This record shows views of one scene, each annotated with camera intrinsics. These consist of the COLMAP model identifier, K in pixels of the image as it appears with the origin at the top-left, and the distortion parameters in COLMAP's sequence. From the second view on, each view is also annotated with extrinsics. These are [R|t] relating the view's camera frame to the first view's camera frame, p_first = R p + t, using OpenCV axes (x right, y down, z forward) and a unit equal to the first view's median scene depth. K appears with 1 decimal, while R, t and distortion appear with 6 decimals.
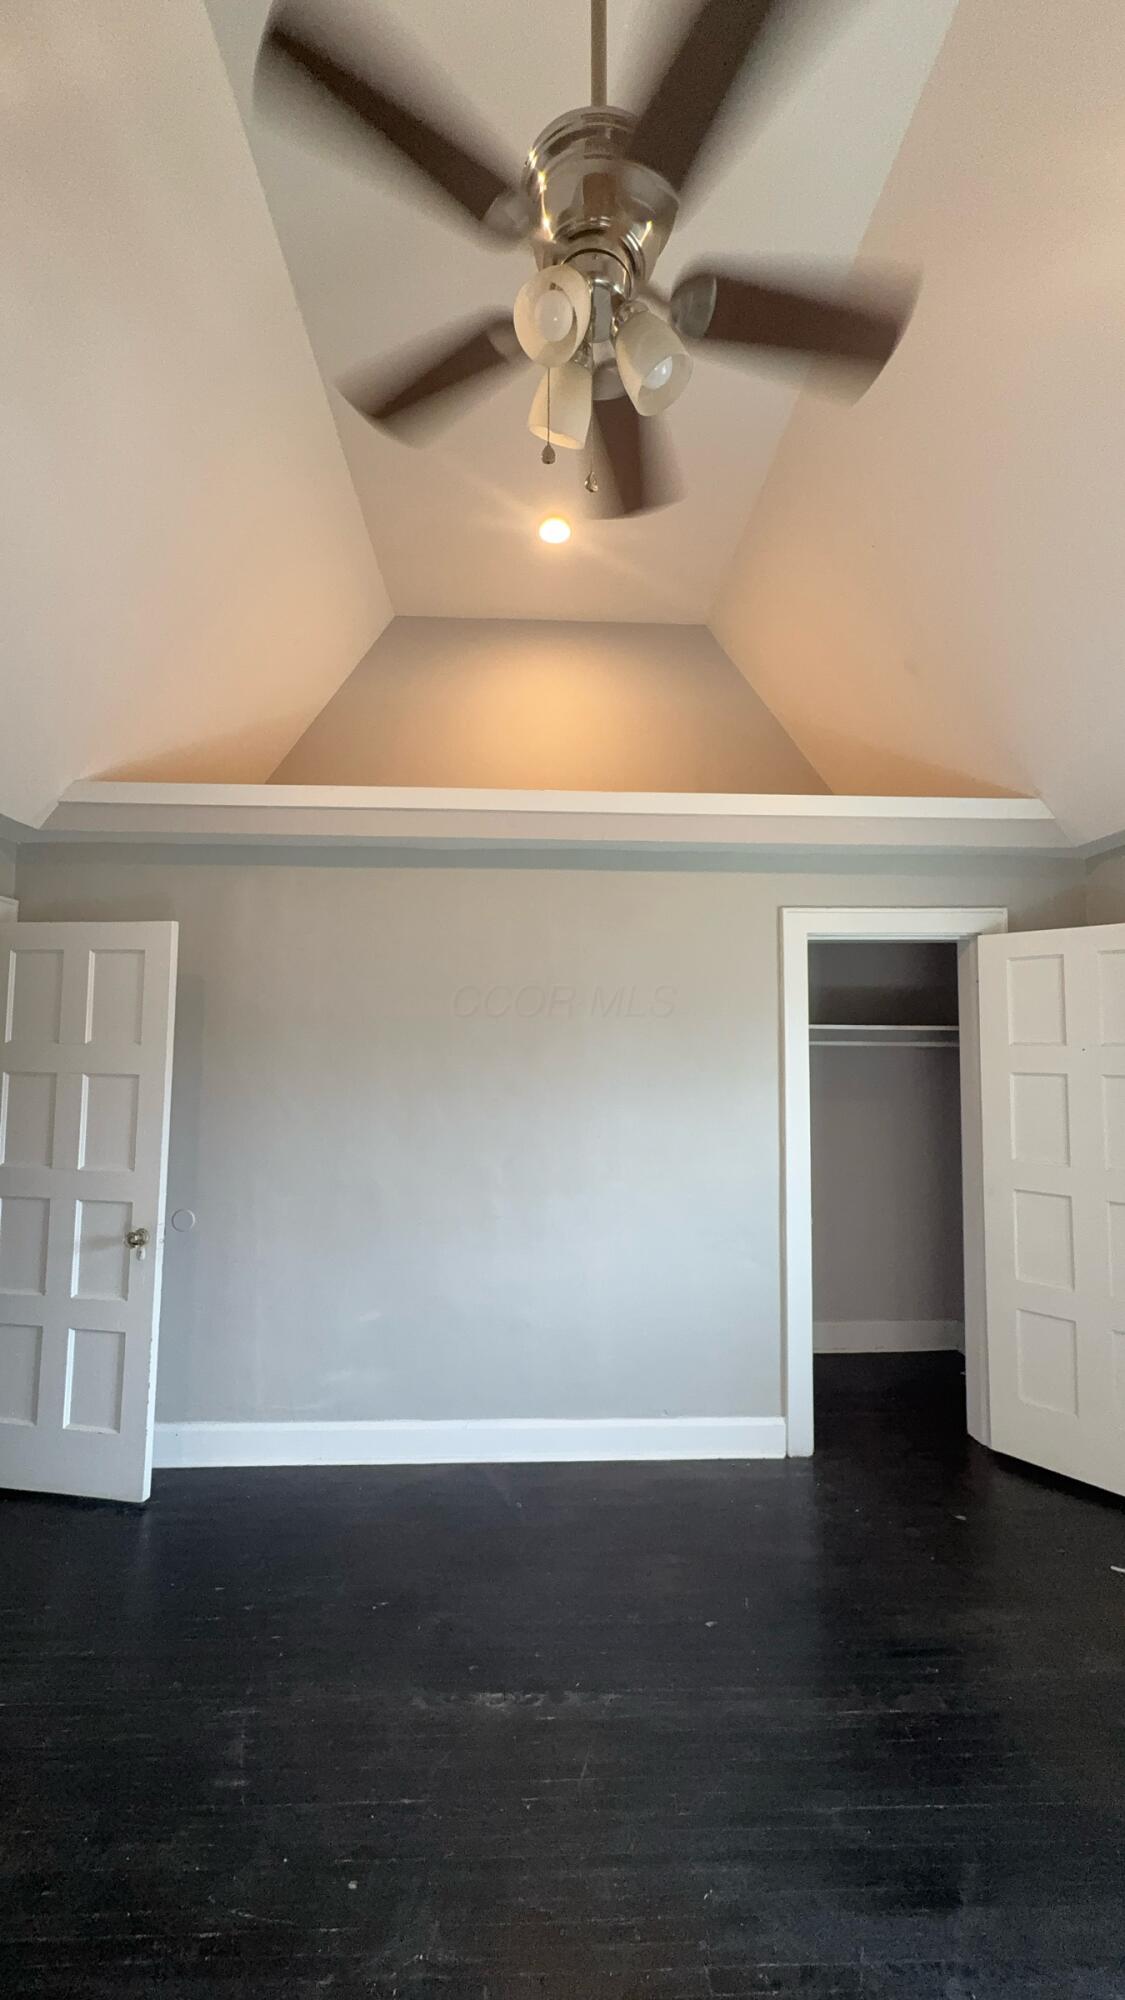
lens RADIAL K [[757.5, 0, 562.5], [0, 757.5, 1000.0], [0, 0, 1]] dist [0.000333, -0.000115]
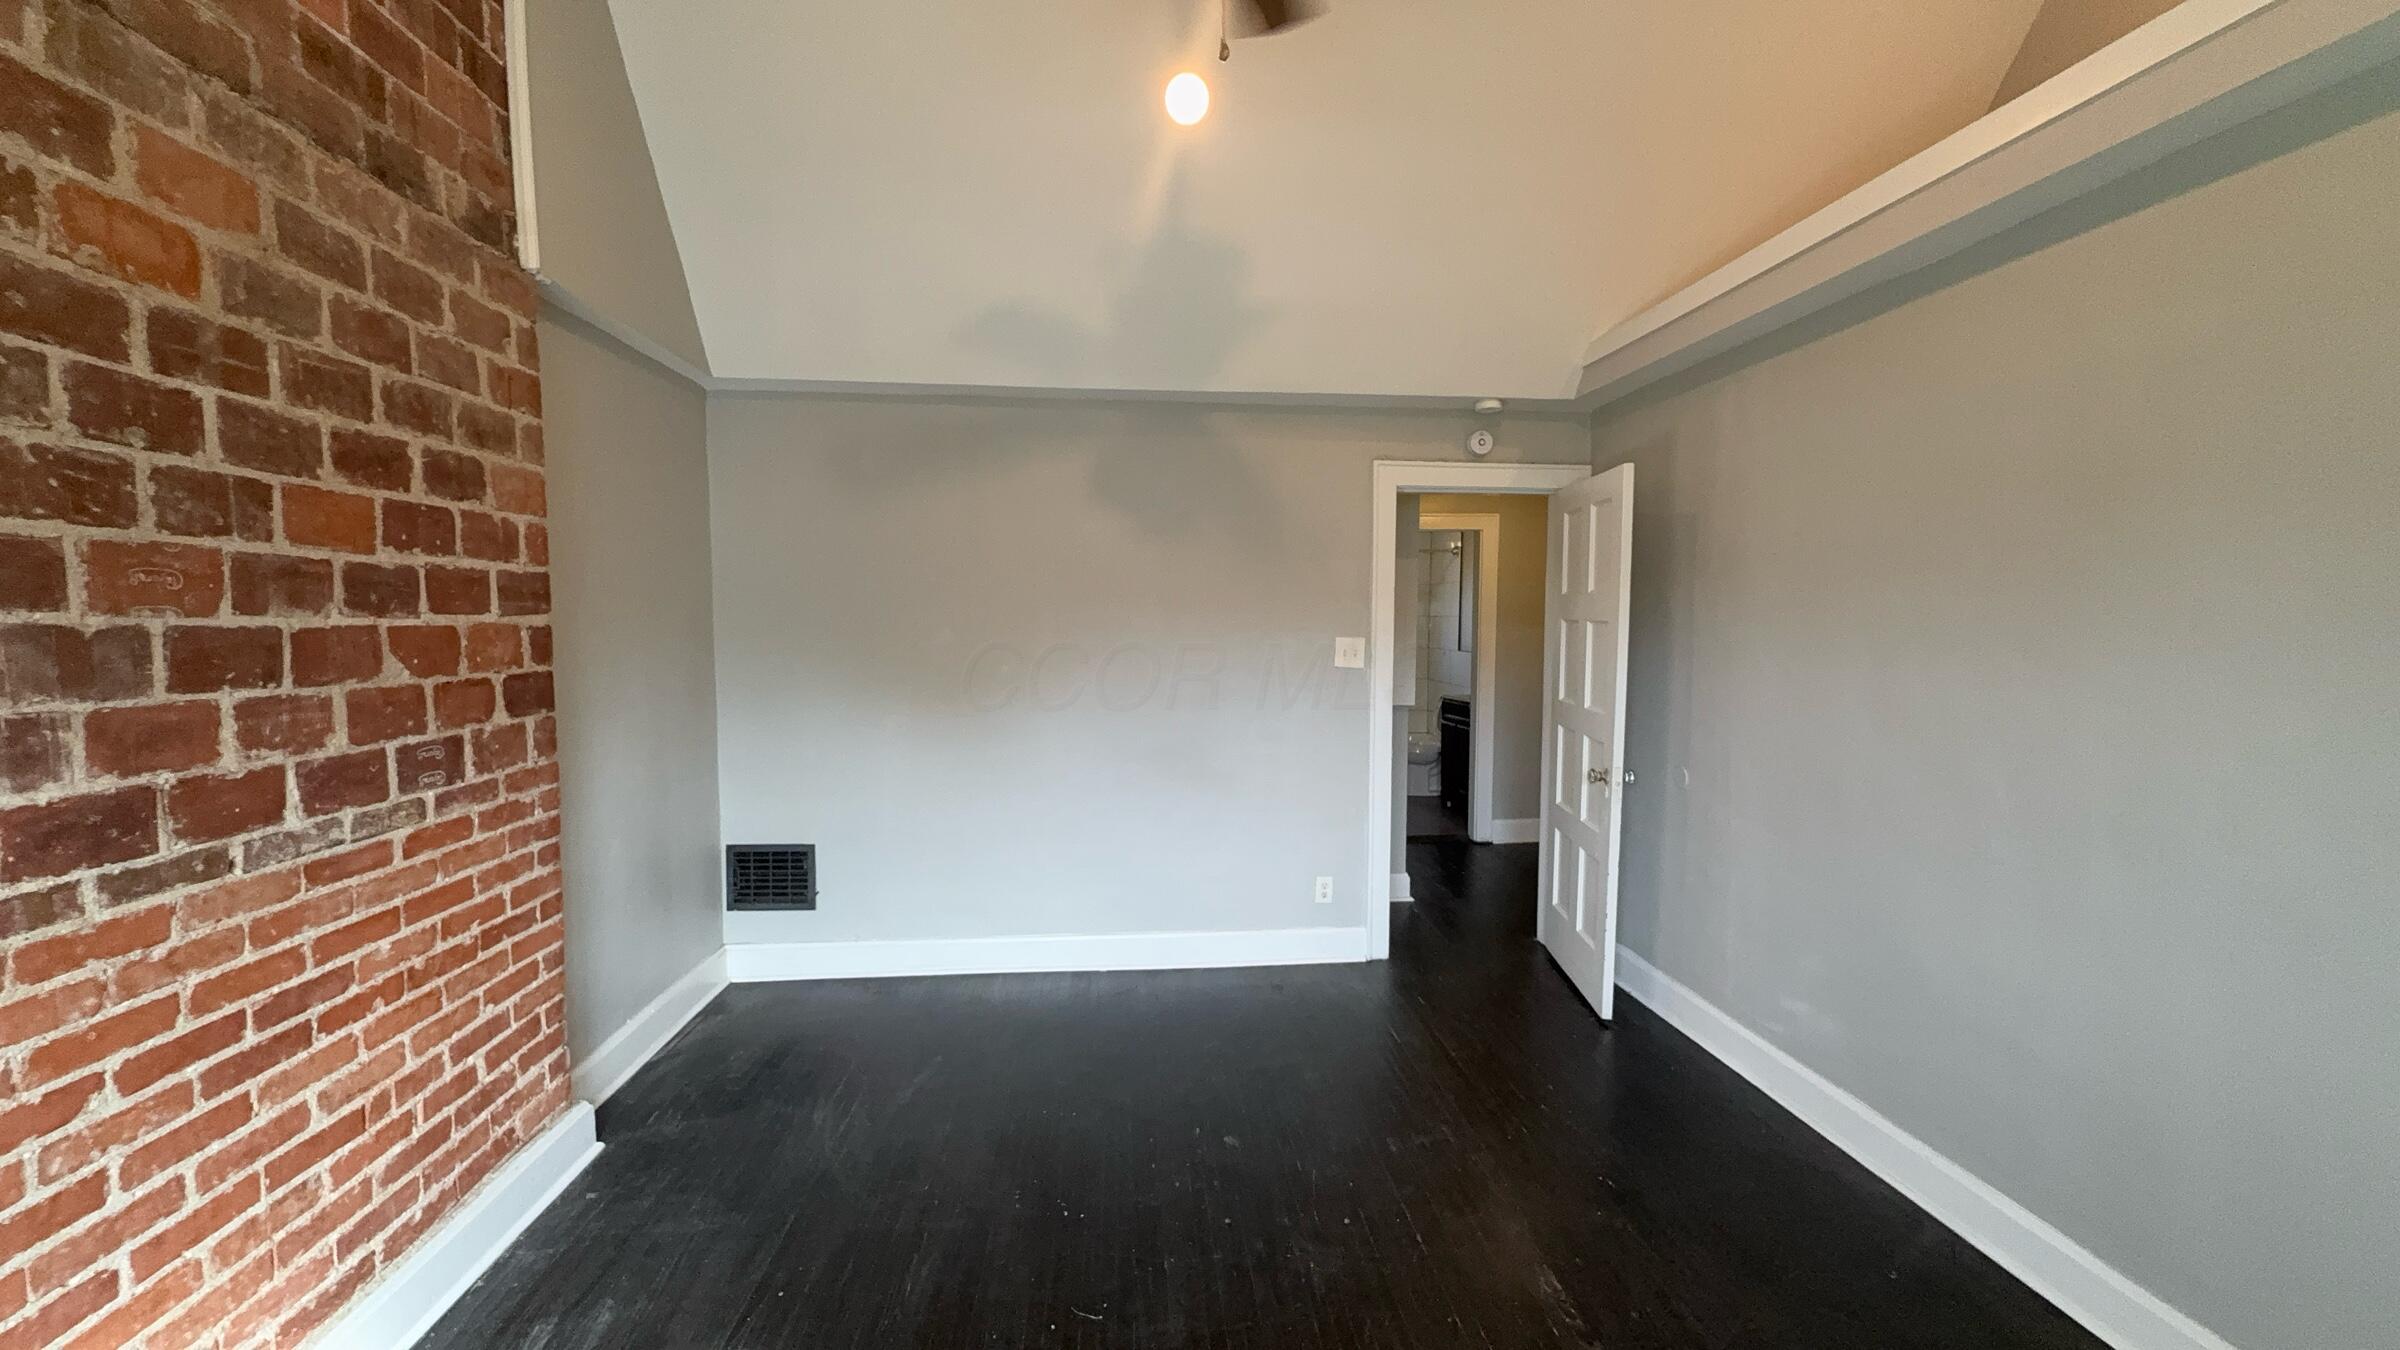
lens RADIAL K [[909.0, 0, 1200.0], [0, 909.0, 675.0], [0, 0, 1]] dist [0.000333, -0.000115]
pose [[0.058476, 0.059437, -0.996518, 0.606611], [0.062036, 0.996080, 0.063051, 0.056799], [0.996359, -0.065507, 0.054559, 0.361093]]
